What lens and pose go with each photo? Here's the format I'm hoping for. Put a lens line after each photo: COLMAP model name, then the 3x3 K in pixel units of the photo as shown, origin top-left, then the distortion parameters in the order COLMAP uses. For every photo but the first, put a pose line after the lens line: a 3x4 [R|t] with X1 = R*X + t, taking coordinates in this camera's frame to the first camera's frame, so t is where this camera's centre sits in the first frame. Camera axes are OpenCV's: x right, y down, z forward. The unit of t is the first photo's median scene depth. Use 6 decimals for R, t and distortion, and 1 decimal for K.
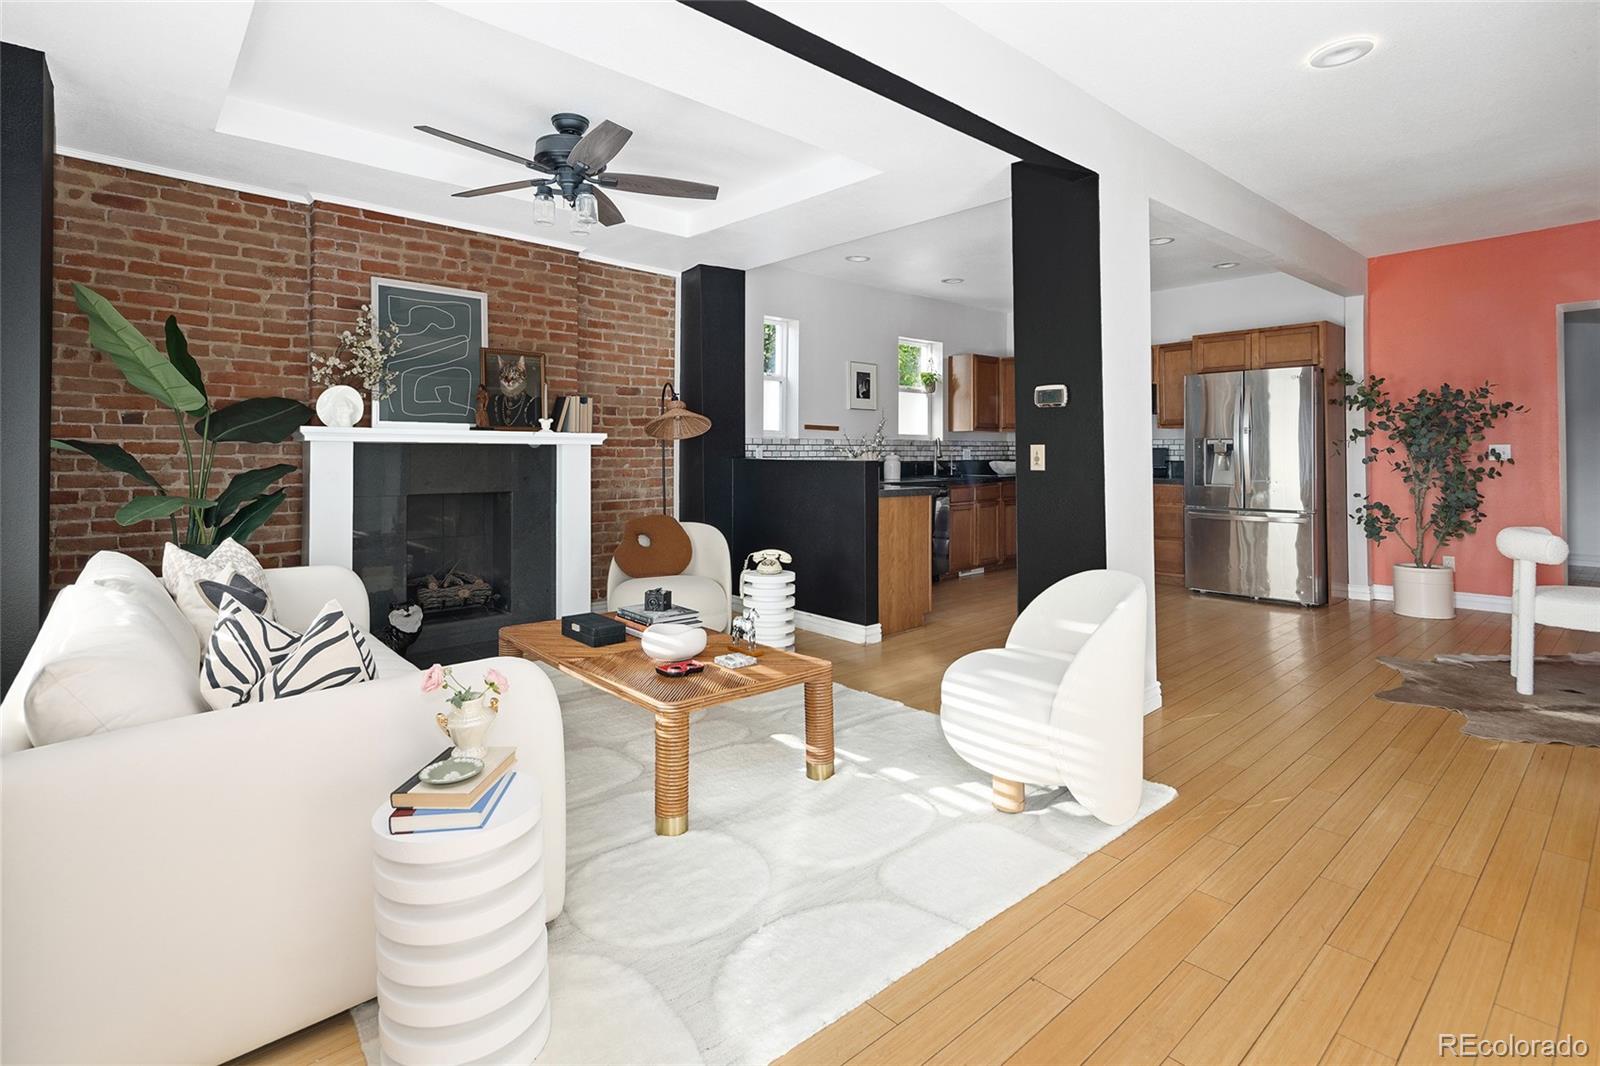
lens RADIAL K [[779.1, 0, 798.6], [0, 779.1, 439.3], [0, 0, 1]] dist [0.010596, 0.000300]
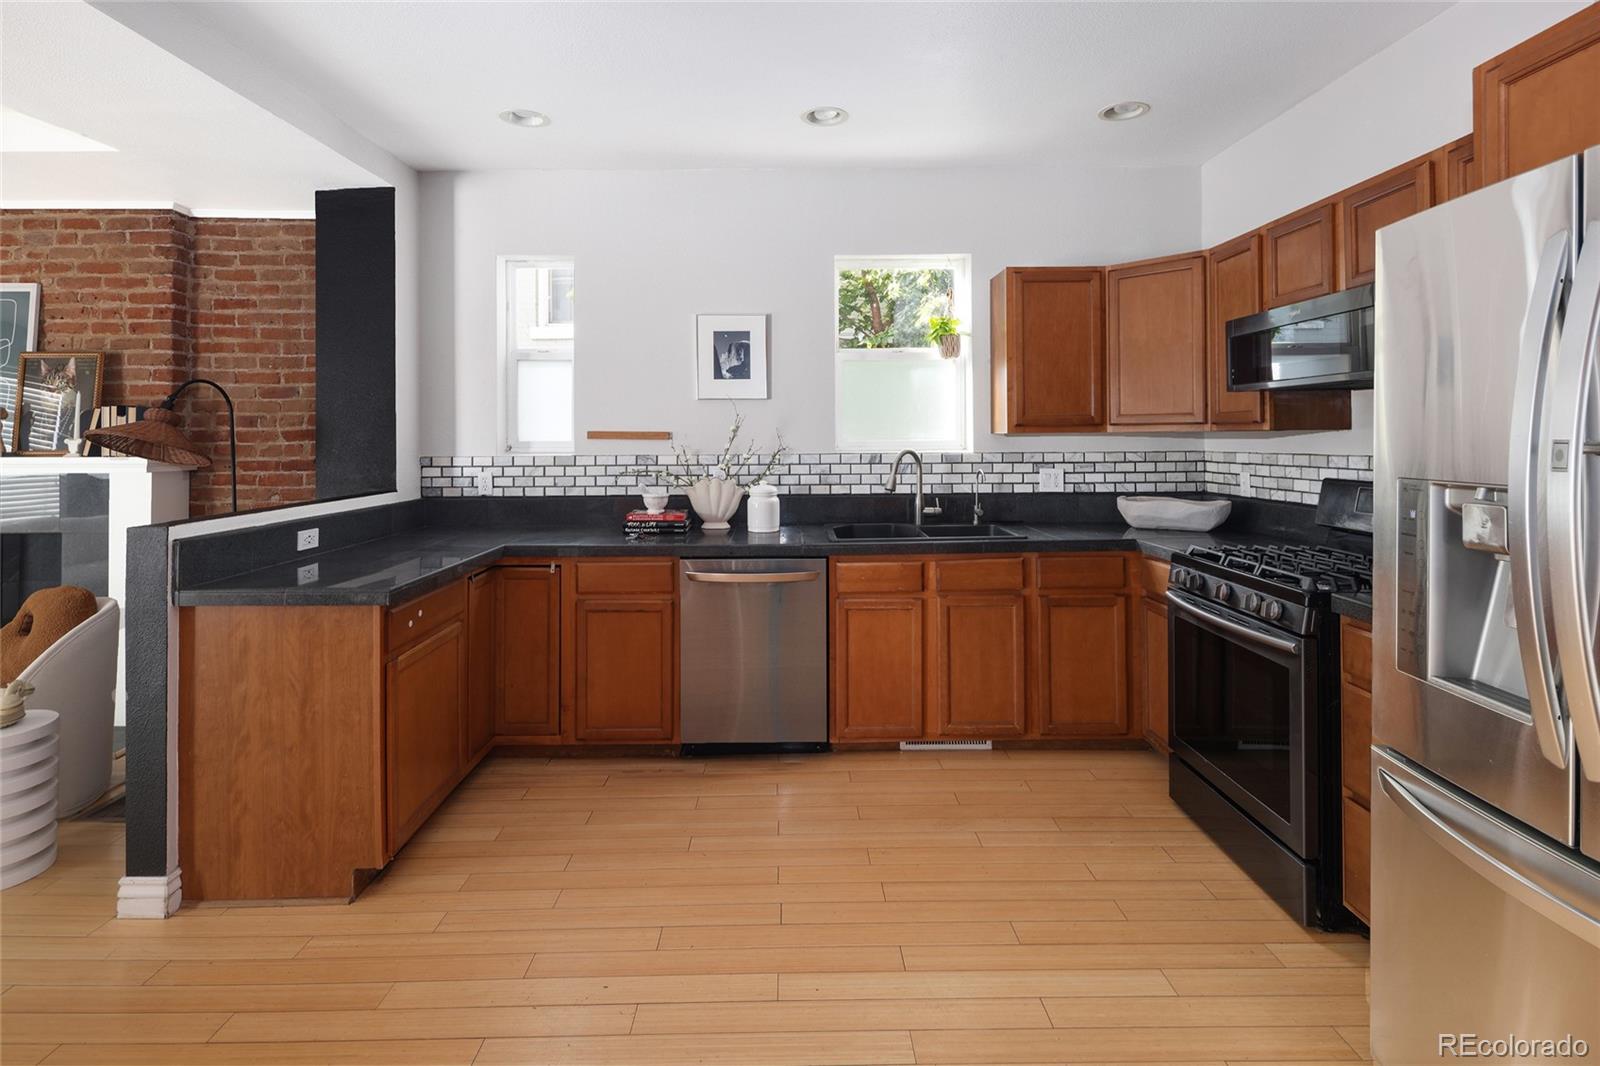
lens RADIAL K [[773.6, 0, 792.5], [0, 773.6, 428.9], [0, 0, 1]] dist [0.011559, -0.009053]
pose [[0.743344, -0.009473, -0.668843, 0.587416], [0.016924, 0.999846, 0.004647, -0.023506], [0.668696, -0.014774, 0.743390, 0.768872]]
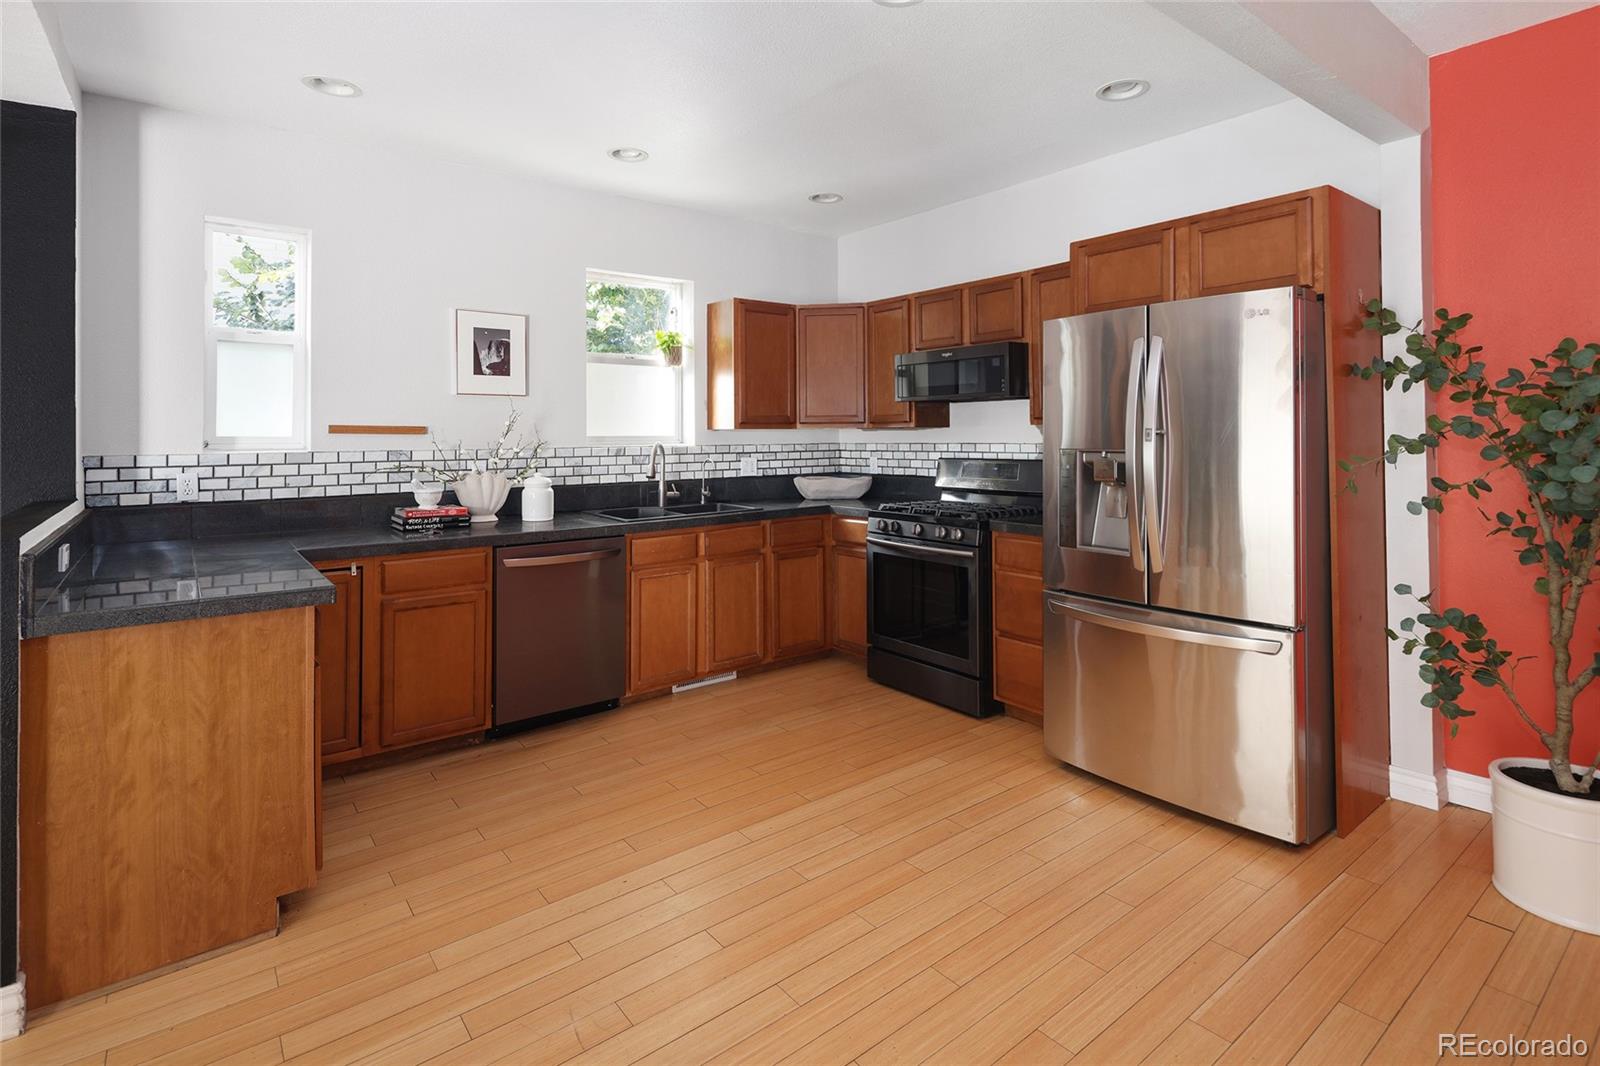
lens RADIAL K [[787.3, 0, 796.1], [0, 787.3, 422.7], [0, 0, 1]] dist [0.001642, -0.000427]
pose [[0.997320, -0.006504, -0.072875, 0.420768], [0.006697, 0.999975, 0.002405, -0.022421], [0.072858, -0.002887, 0.997338, 0.556416]]
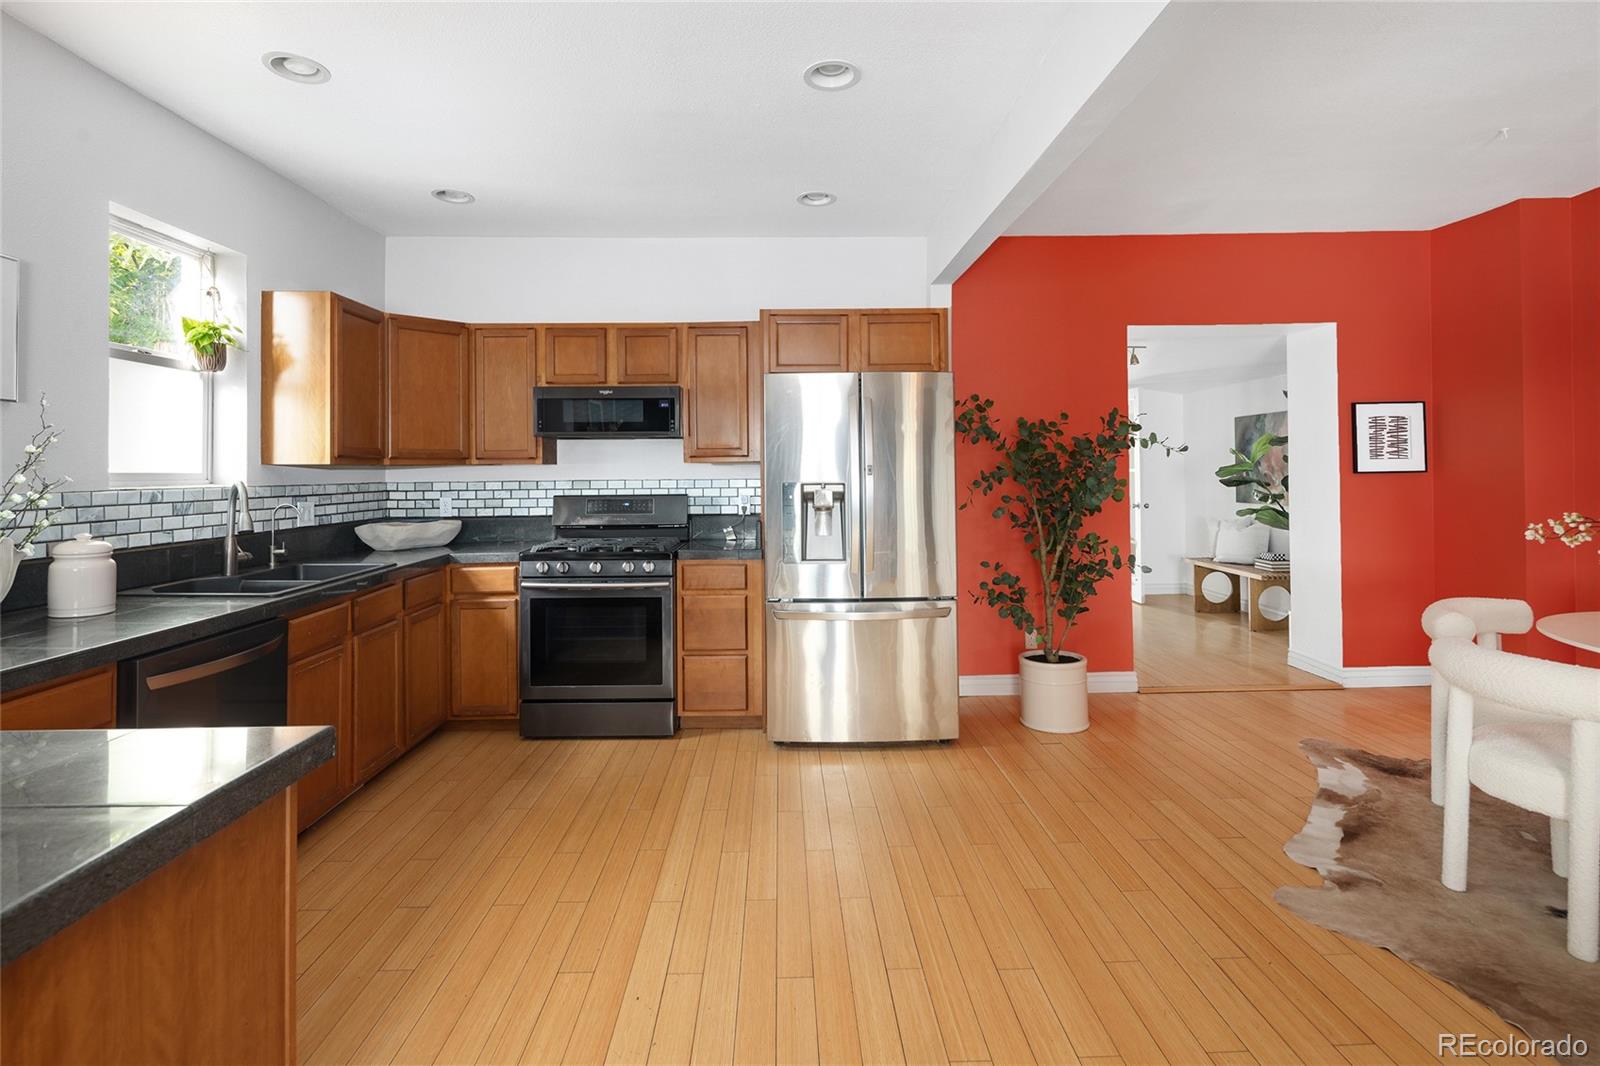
lens RADIAL K [[771.8, 0, 798.7], [0, 771.8, 451.5], [0, 0, 1]] dist [0.002487, 0.000019]
pose [[0.652443, 0.016370, 0.757661, 0.085113], [-0.008020, 0.999860, -0.014697, -0.018105], [-0.757796, 0.003512, 0.652483, 0.684153]]
